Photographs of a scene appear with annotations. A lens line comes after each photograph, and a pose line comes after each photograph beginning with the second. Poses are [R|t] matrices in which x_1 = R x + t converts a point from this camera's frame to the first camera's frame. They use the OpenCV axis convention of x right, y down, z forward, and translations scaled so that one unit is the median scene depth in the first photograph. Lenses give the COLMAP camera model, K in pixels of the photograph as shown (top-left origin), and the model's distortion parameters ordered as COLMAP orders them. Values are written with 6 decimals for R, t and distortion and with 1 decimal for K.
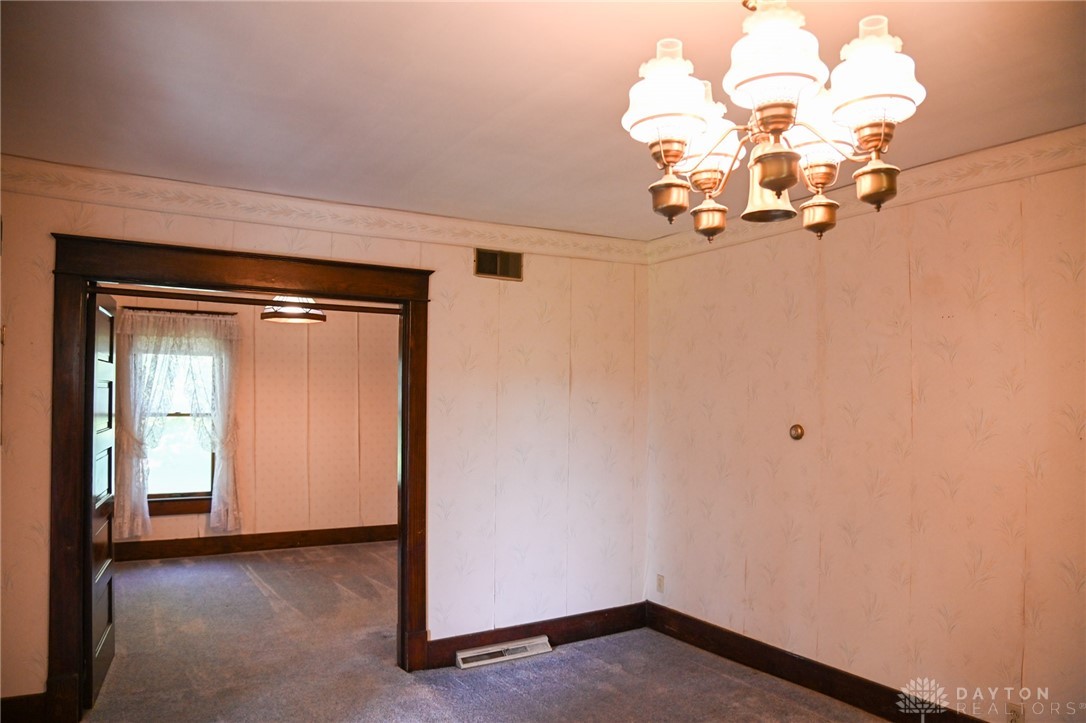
lens RADIAL K [[741.0, 0, 531.6], [0, 741.0, 377.7], [0, 0, 1]] dist [-0.037652, 0.002668]
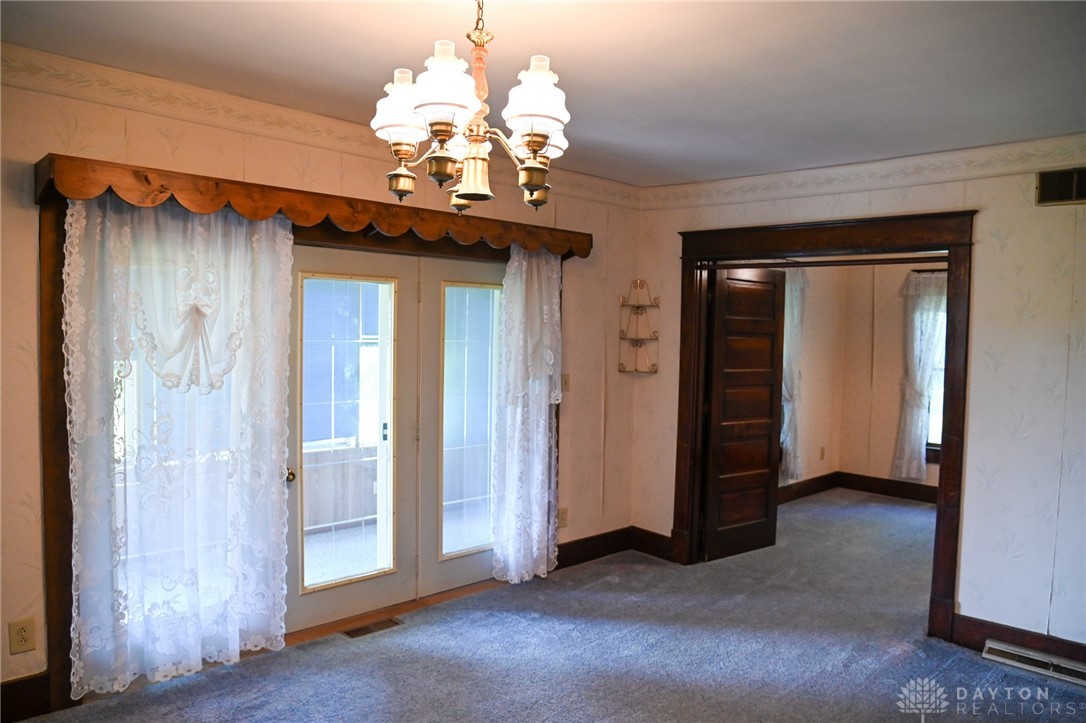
lens RADIAL K [[741.0, 0, 540.9], [0, 741.0, 365.3], [0, 0, 1]] dist [-0.037652, 0.002668]
pose [[0.281847, 0.037666, -0.958720, 0.576331], [-0.007022, 0.999283, 0.037195, 0.015307], [0.959434, -0.003751, 0.281909, 0.242520]]
